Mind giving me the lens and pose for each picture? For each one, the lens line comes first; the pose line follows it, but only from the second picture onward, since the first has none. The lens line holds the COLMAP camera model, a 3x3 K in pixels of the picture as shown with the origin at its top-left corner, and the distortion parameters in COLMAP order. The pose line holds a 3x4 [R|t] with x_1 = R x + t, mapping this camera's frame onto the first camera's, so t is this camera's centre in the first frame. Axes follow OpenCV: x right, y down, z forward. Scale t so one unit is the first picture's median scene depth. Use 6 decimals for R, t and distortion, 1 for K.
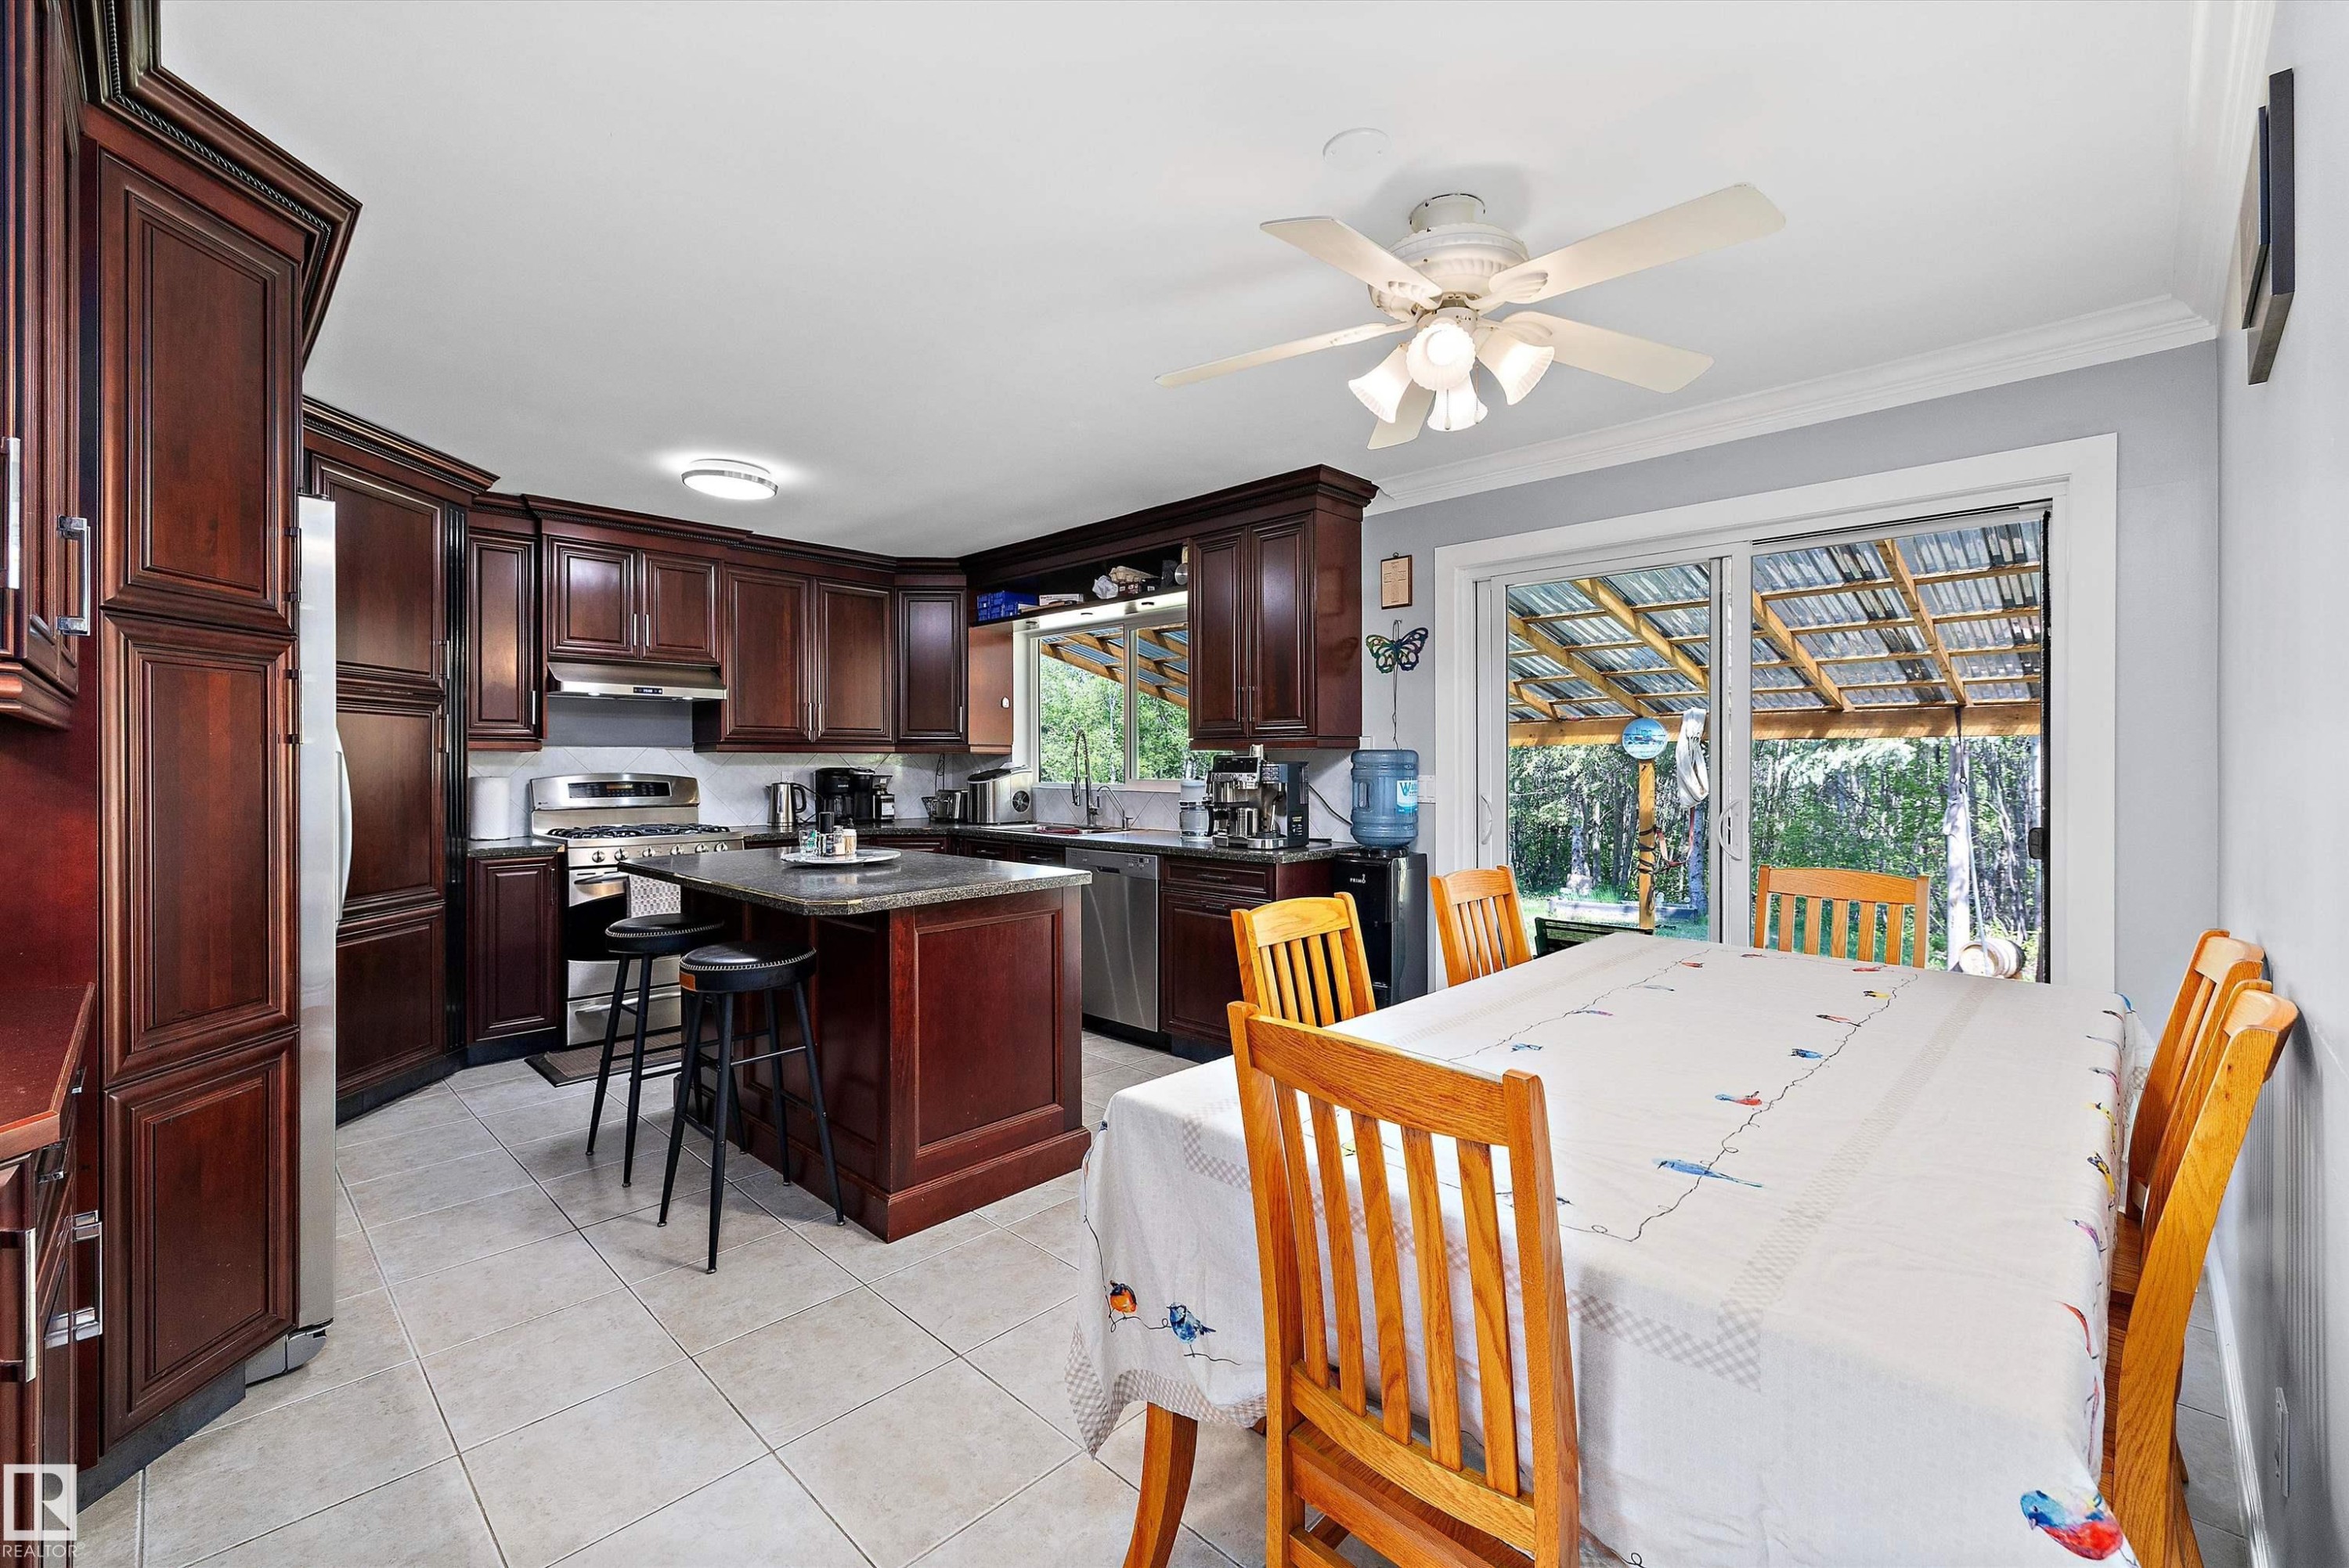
lens RADIAL K [[985.8, 0, 1162.6], [0, 985.8, 757.9], [0, 0, 1]] dist [0.000978, -0.000052]
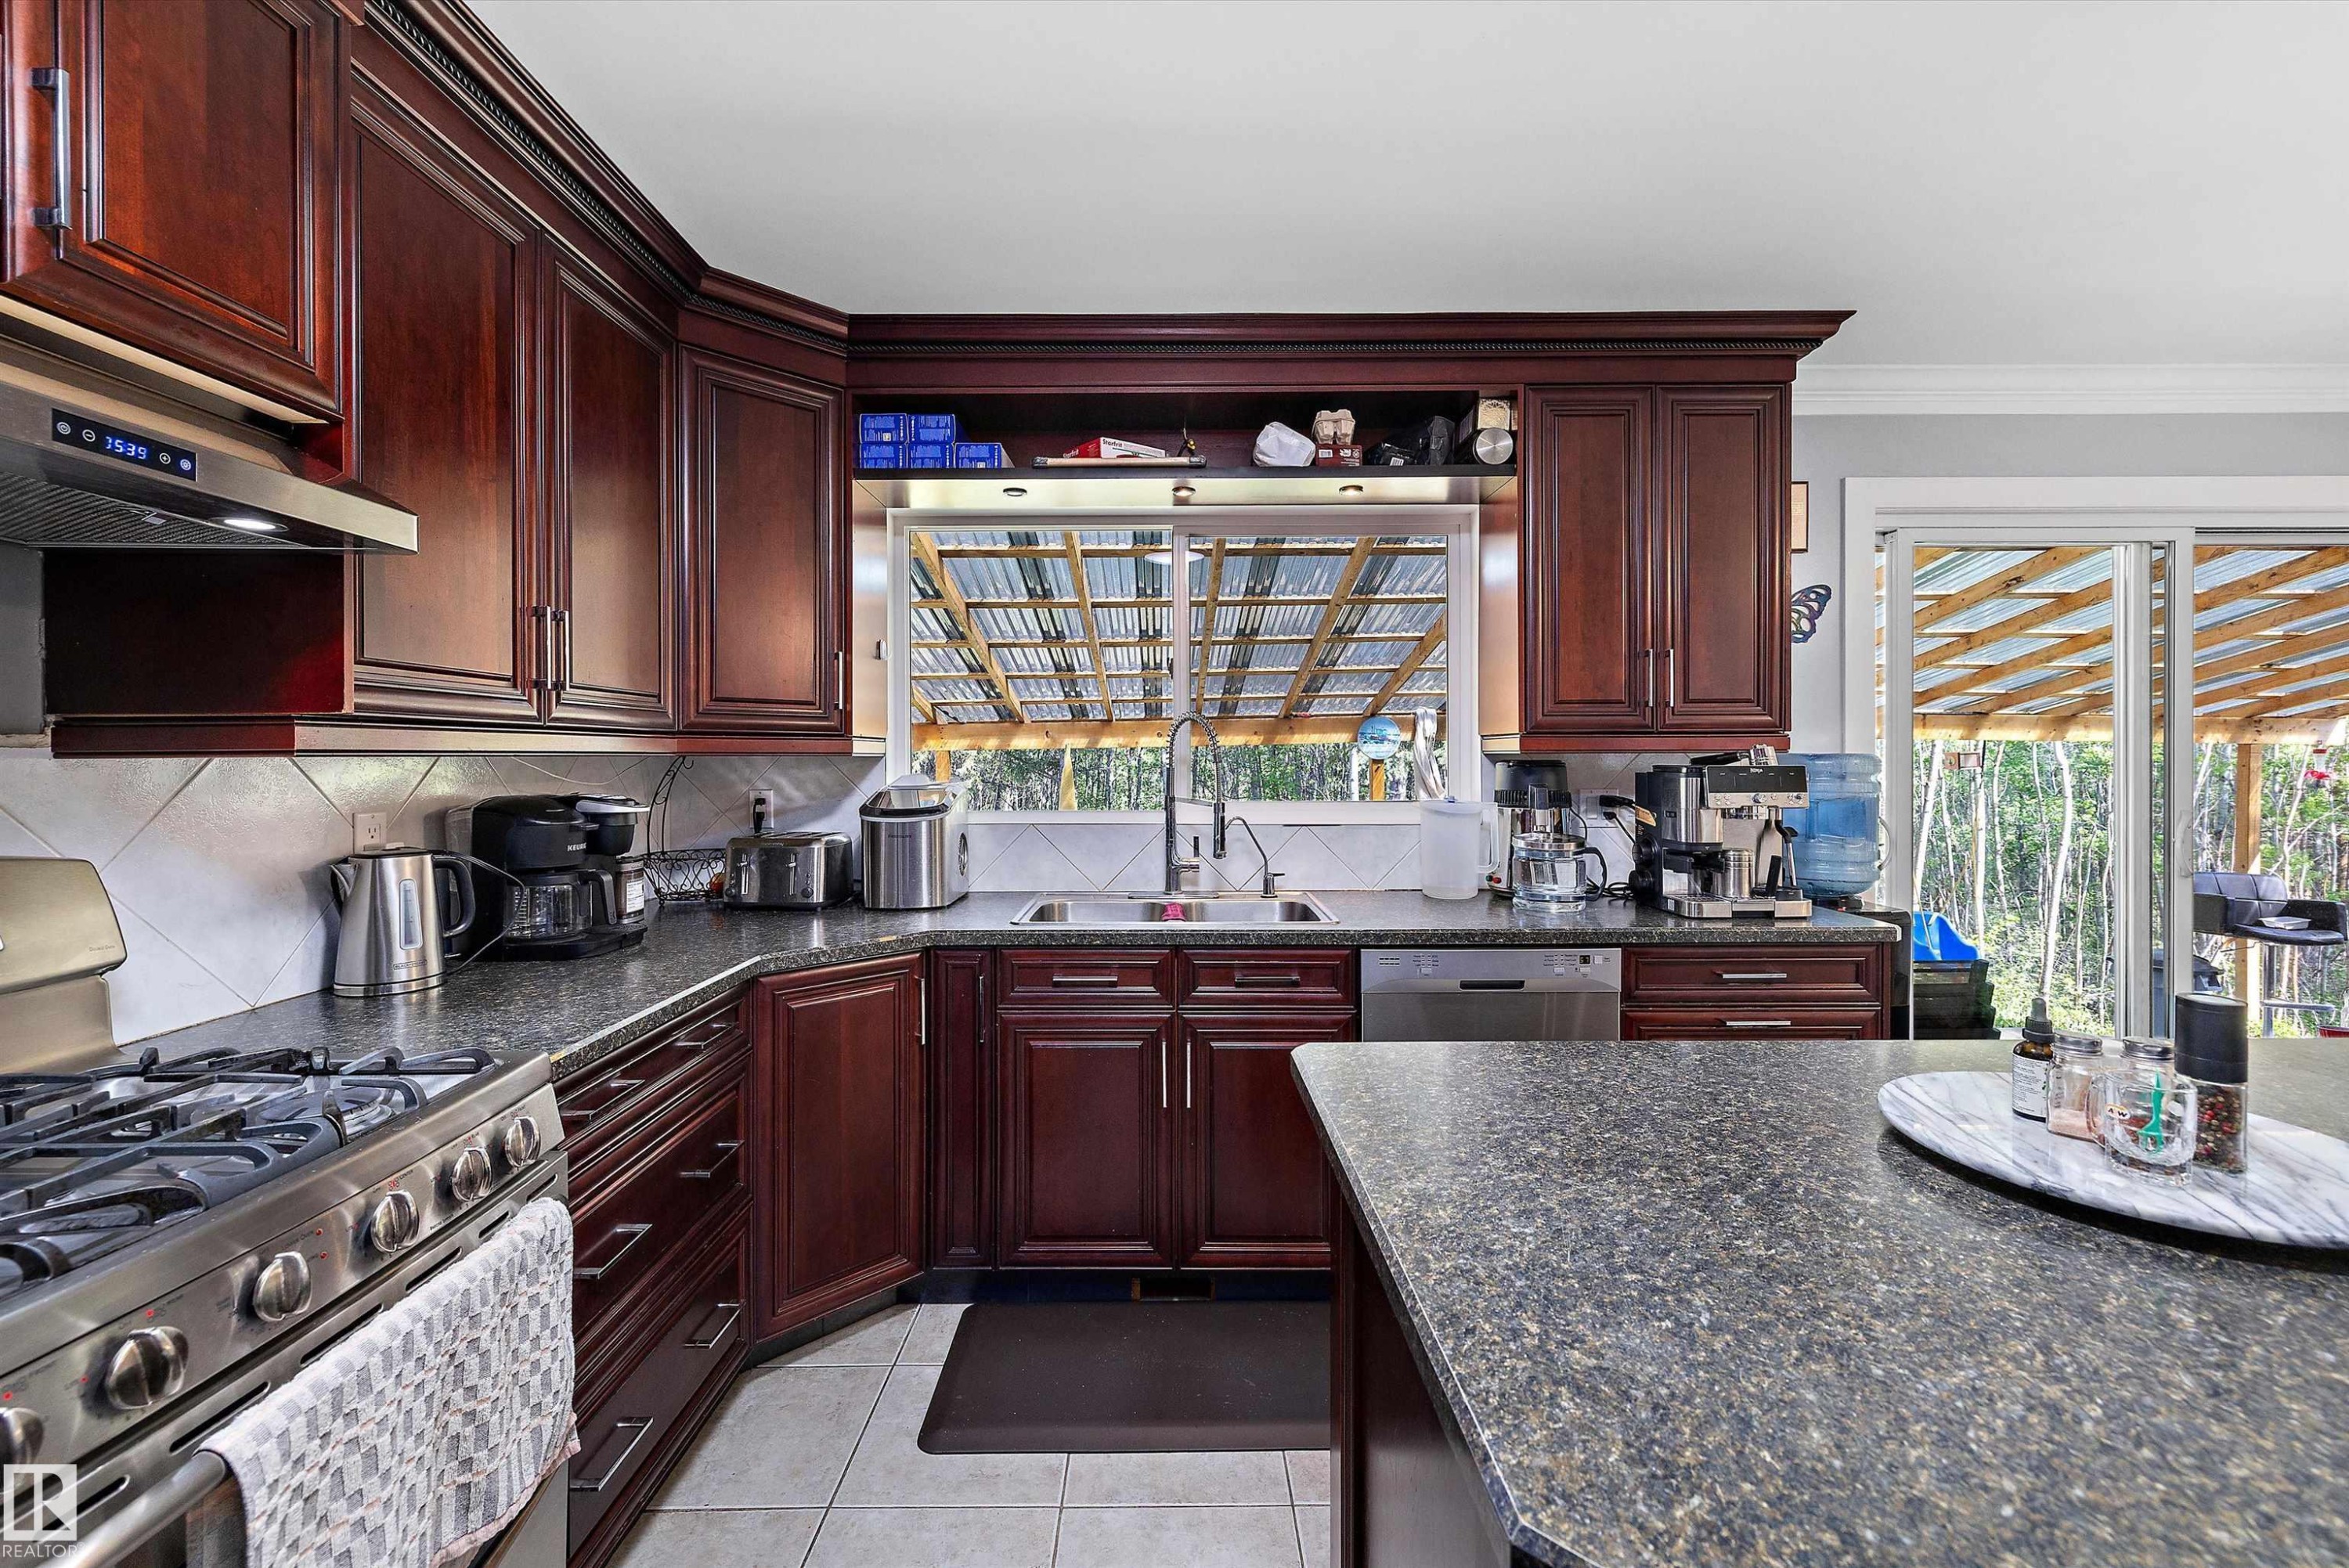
lens RADIAL K [[985.8, 0, 1162.6], [0, 985.8, 757.9], [0, 0, 1]] dist [0.000978, -0.000052]
pose [[0.714768, -0.004182, 0.699349, -0.508744], [0.000567, 0.999985, 0.005401, -0.007914], [-0.699362, -0.003464, 0.714760, 0.709396]]
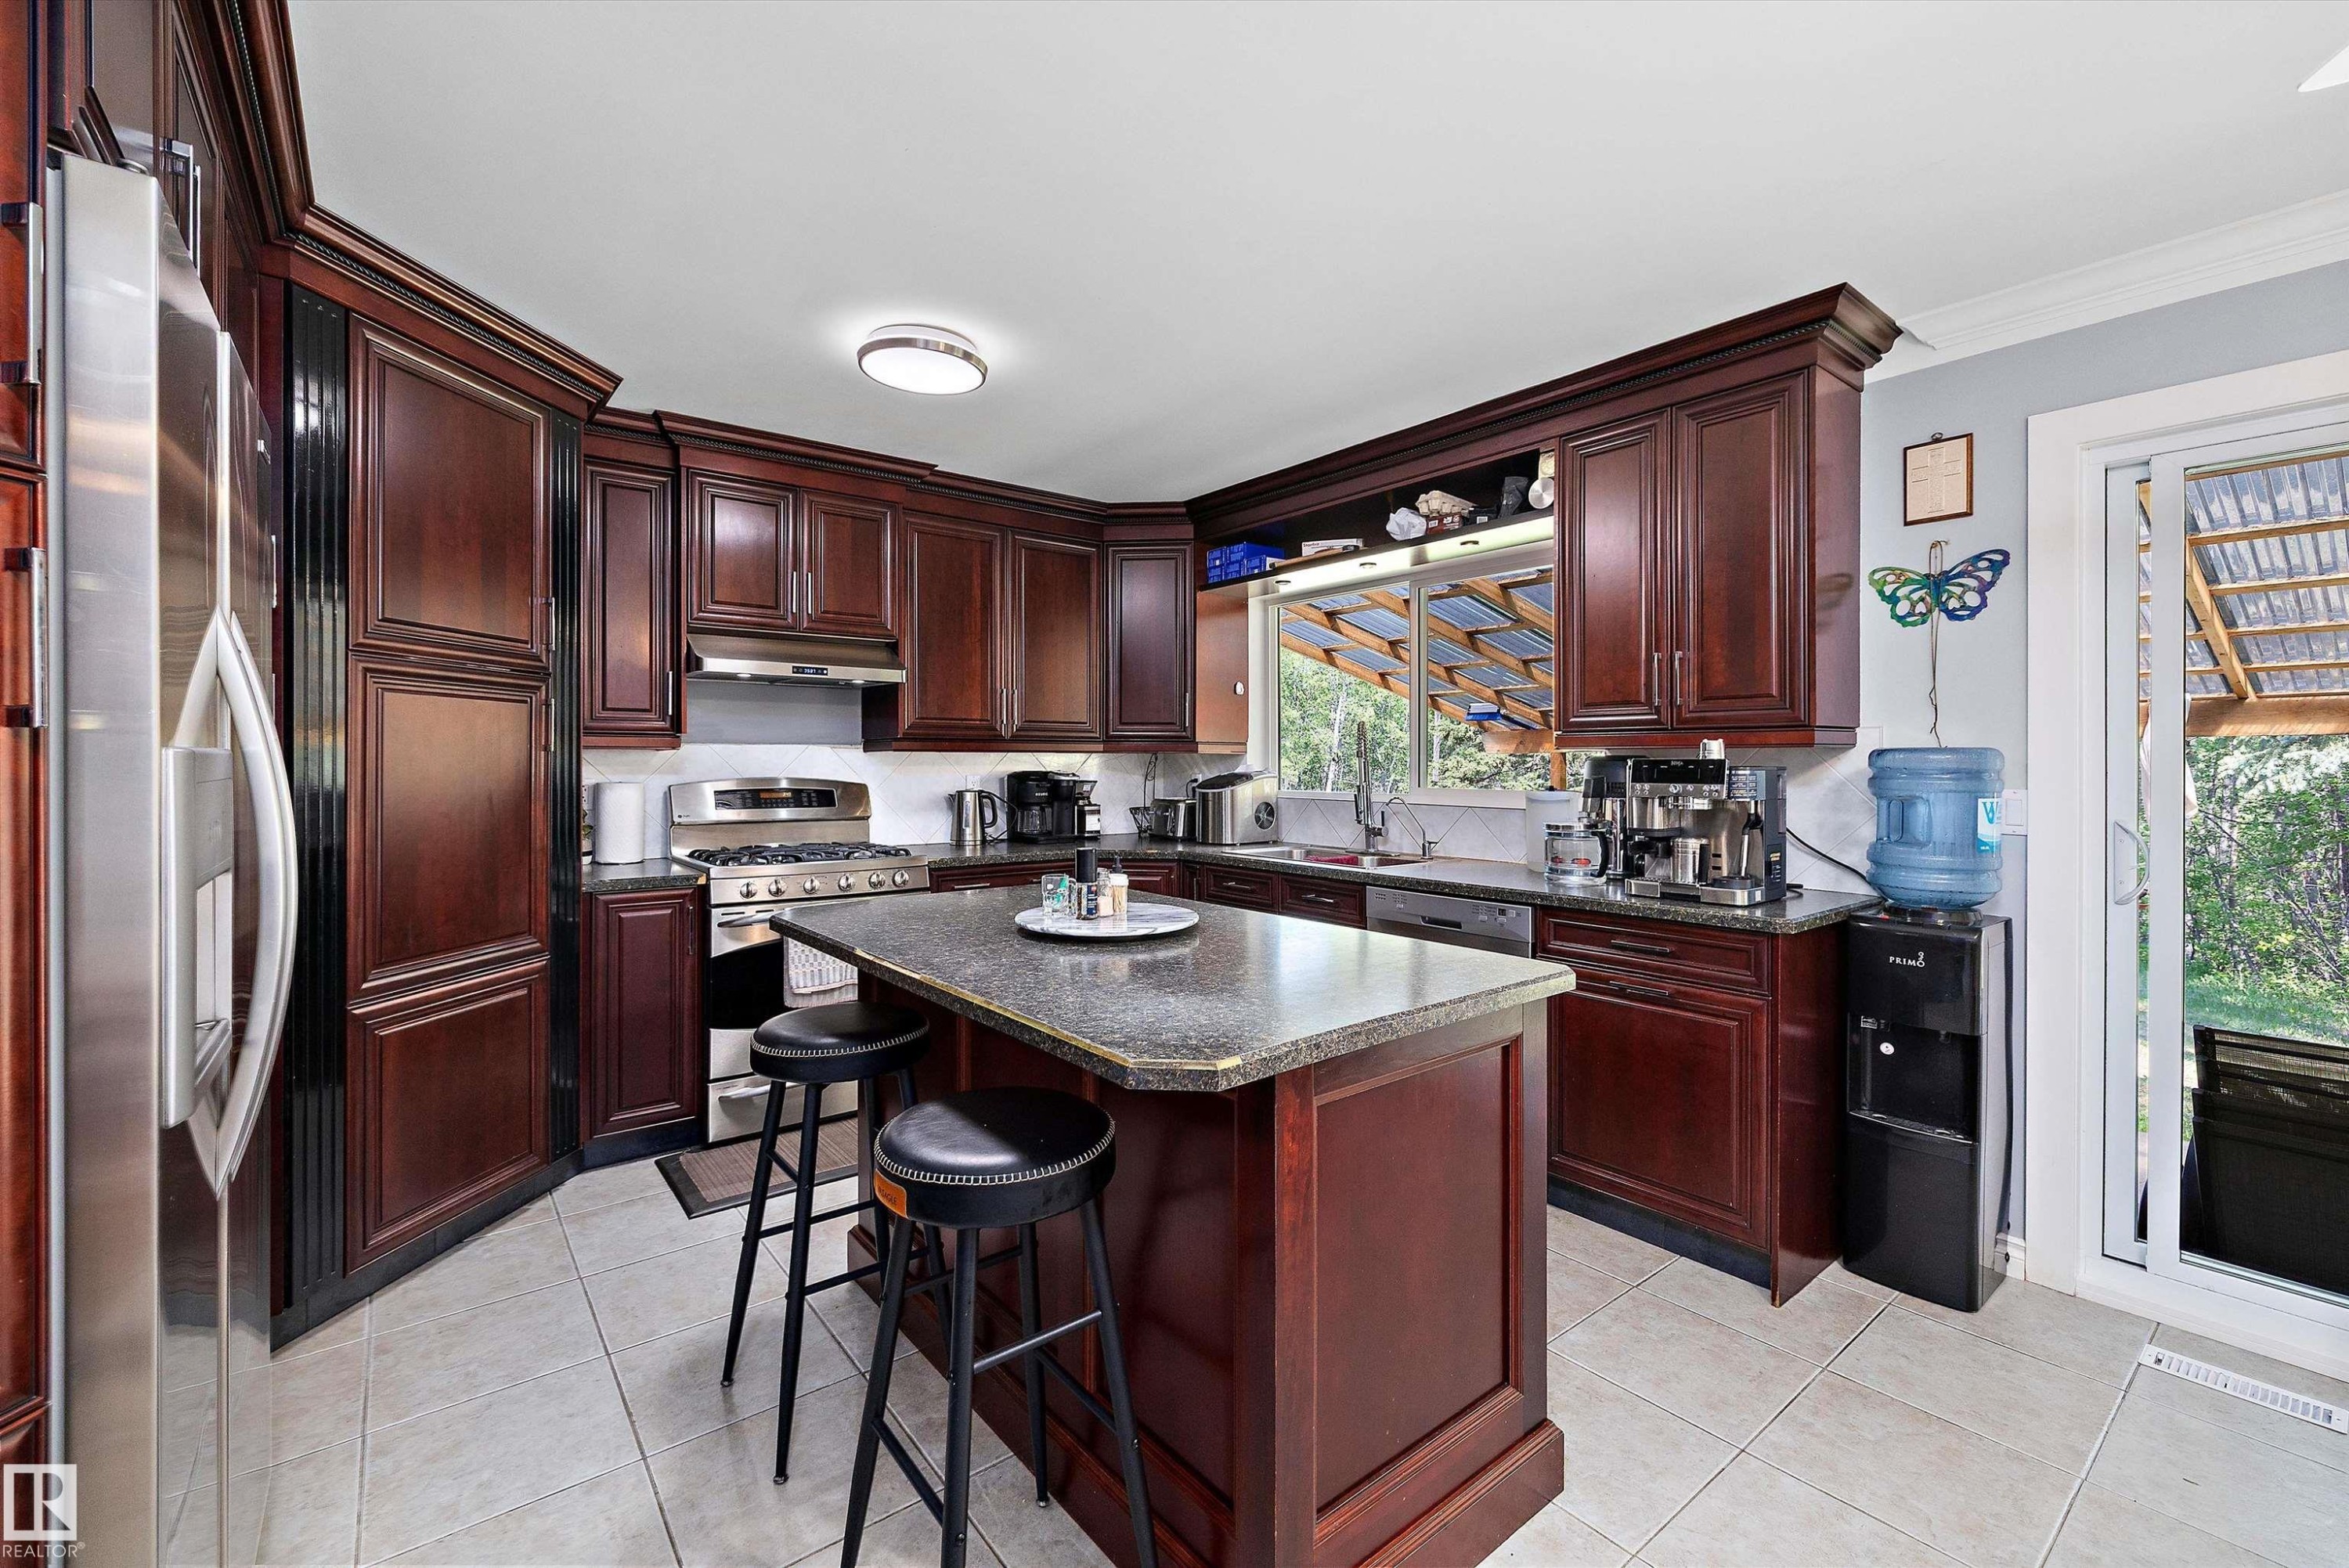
lens RADIAL K [[985.8, 0, 1162.6], [0, 985.8, 757.9], [0, 0, 1]] dist [0.000978, -0.000052]
pose [[0.991160, 0.001135, -0.132664, -0.148123], [-0.001100, 0.999999, 0.000337, -0.001221], [0.132664, -0.000188, 0.991161, 0.275673]]
